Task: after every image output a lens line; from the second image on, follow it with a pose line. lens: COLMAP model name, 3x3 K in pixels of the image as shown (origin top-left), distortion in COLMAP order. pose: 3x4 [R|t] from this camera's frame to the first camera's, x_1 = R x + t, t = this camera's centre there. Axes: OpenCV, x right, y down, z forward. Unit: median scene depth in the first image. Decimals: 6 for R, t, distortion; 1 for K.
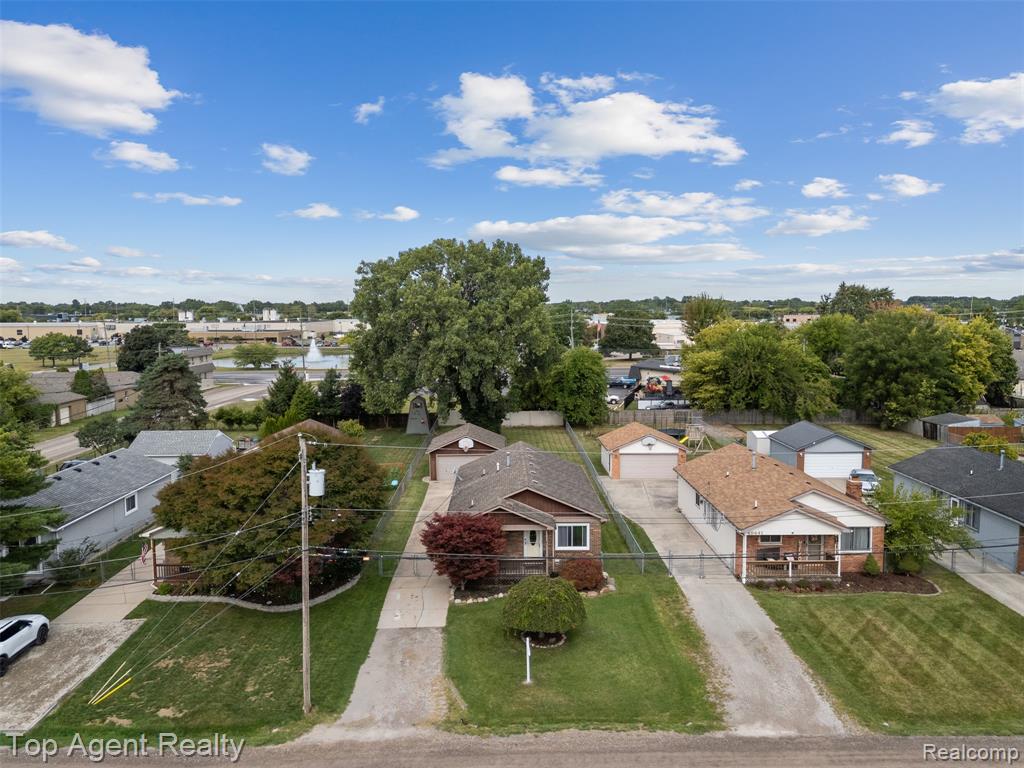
lens RADIAL K [[752.8, 0, 514.0], [0, 752.8, 384.8], [0, 0, 1]] dist [0.073038, -0.064236]
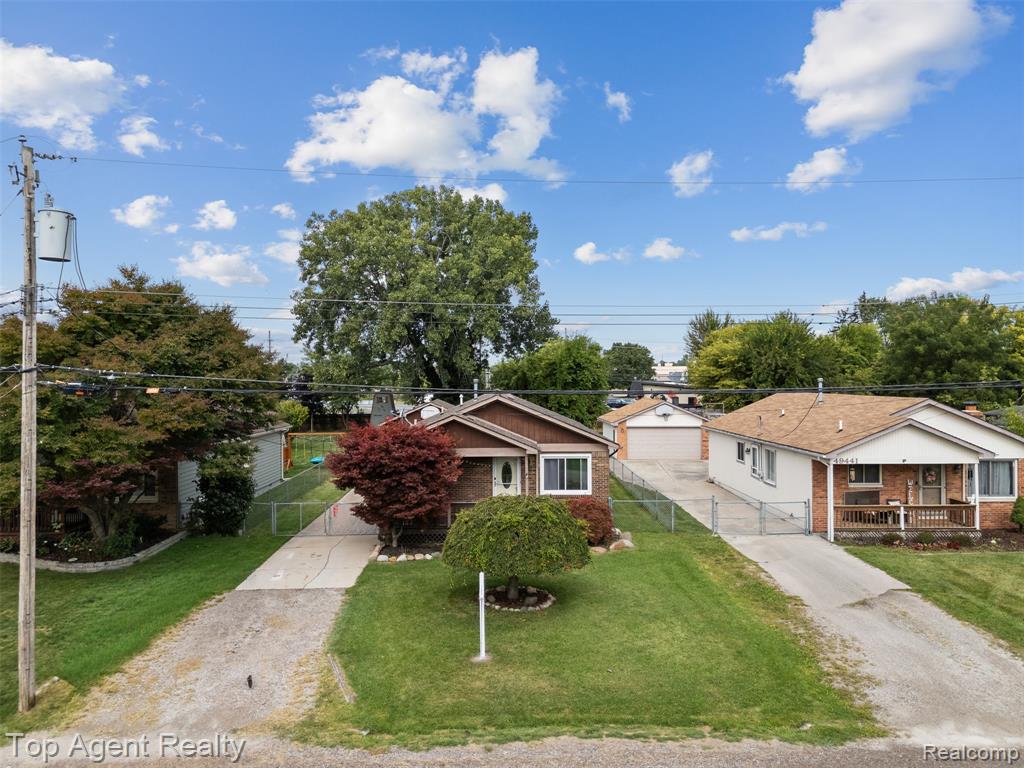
lens RADIAL K [[752.8, 0, 513.9], [0, 752.8, 382.3], [0, 0, 1]] dist [0.073038, -0.064236]
pose [[0.999979, -0.000007, 0.006451, 0.025863], [0.000618, 0.995493, -0.094834, 0.173075], [-0.006421, 0.094837, 0.995472, 0.315166]]
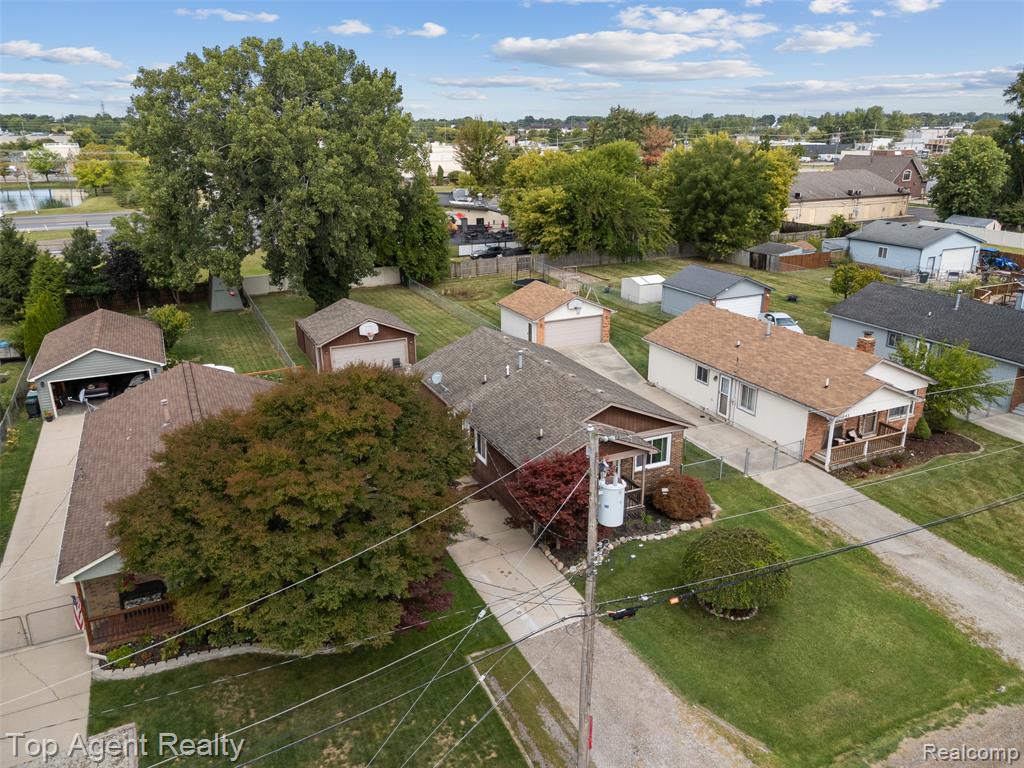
lens RADIAL K [[752.8, 0, 514.7], [0, 752.8, 382.8], [0, 0, 1]] dist [0.073038, -0.064236]
pose [[0.912451, -0.131065, 0.387629, -0.337670], [0.041566, 0.972103, 0.230843, -0.058553], [-0.407070, -0.194520, 0.892444, 0.339169]]
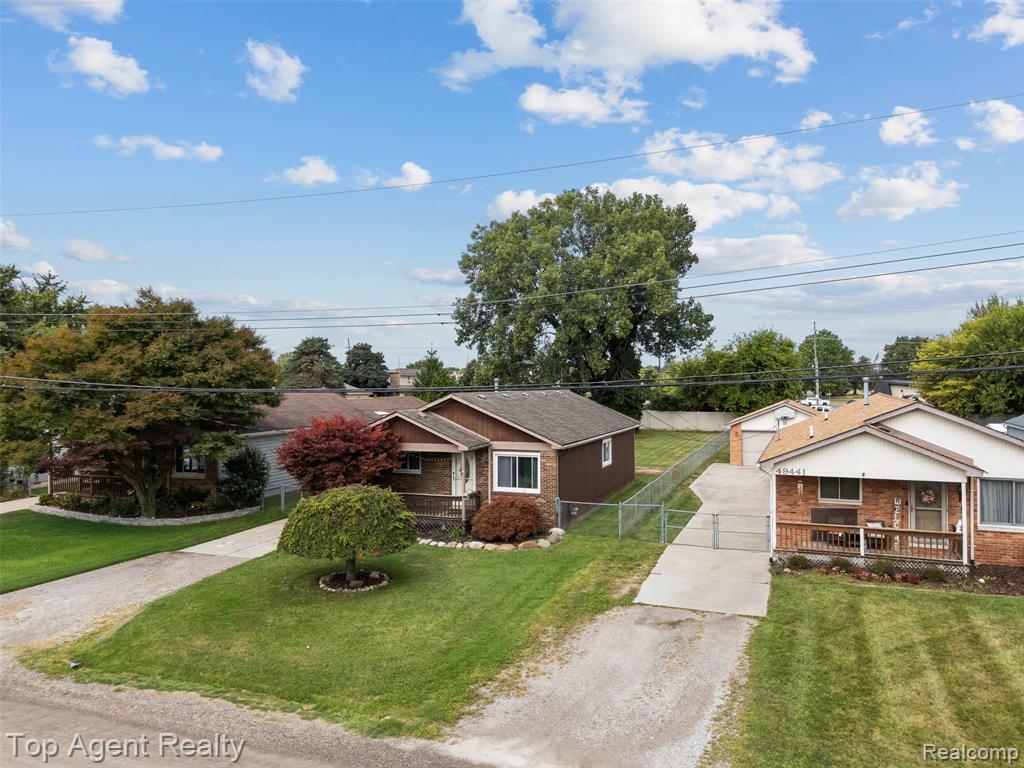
lens RADIAL K [[752.8, 0, 513.8], [0, 752.8, 380.2], [0, 0, 1]] dist [0.073038, -0.064236]
pose [[0.923909, 0.000903, -0.382611, 0.313329], [-0.037935, 0.995286, -0.089253, 0.169335], [0.380727, 0.096976, 0.919588, 0.352805]]
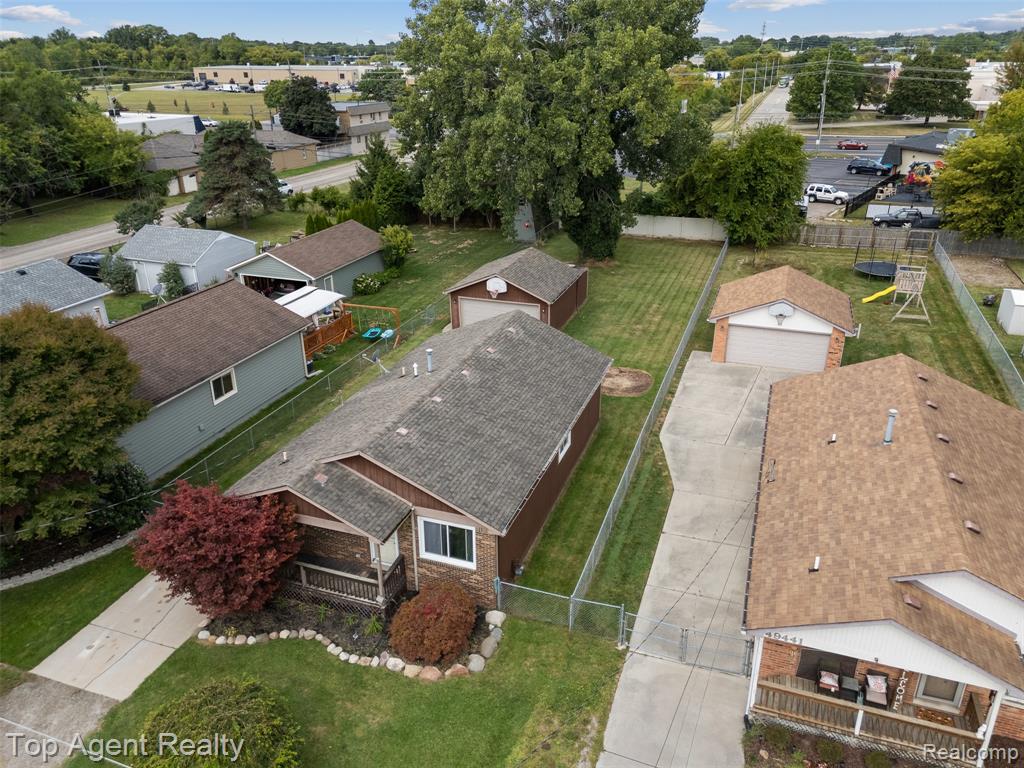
lens RADIAL K [[752.8, 0, 514.9], [0, 752.8, 381.0], [0, 0, 1]] dist [0.073038, -0.064236]
pose [[0.934924, 0.141560, -0.325388, 0.267959], [-0.034800, 0.949138, 0.312932, -0.077285], [0.353137, -0.281244, 0.892298, 0.532736]]
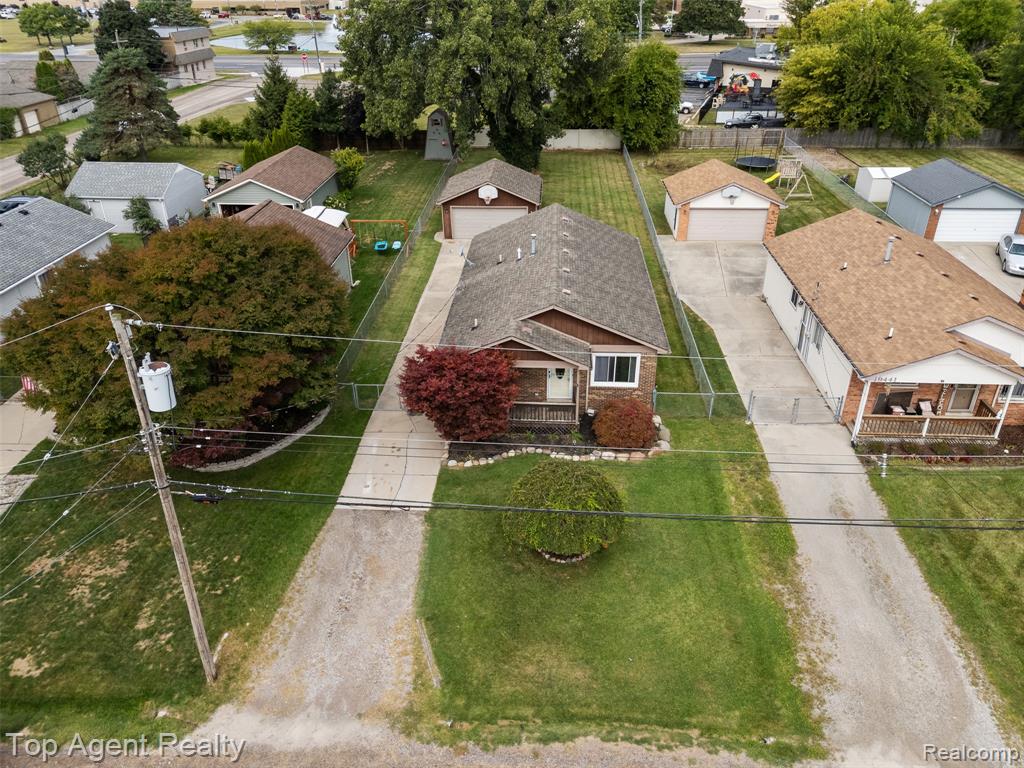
lens RADIAL K [[752.8, 0, 513.6], [0, 752.8, 381.8], [0, 0, 1]] dist [0.073038, -0.064236]
pose [[0.997396, 0.034519, -0.063315, 0.025028], [-0.007332, 0.921982, 0.387164, -0.061003], [0.071740, -0.385692, 0.919834, 0.312973]]
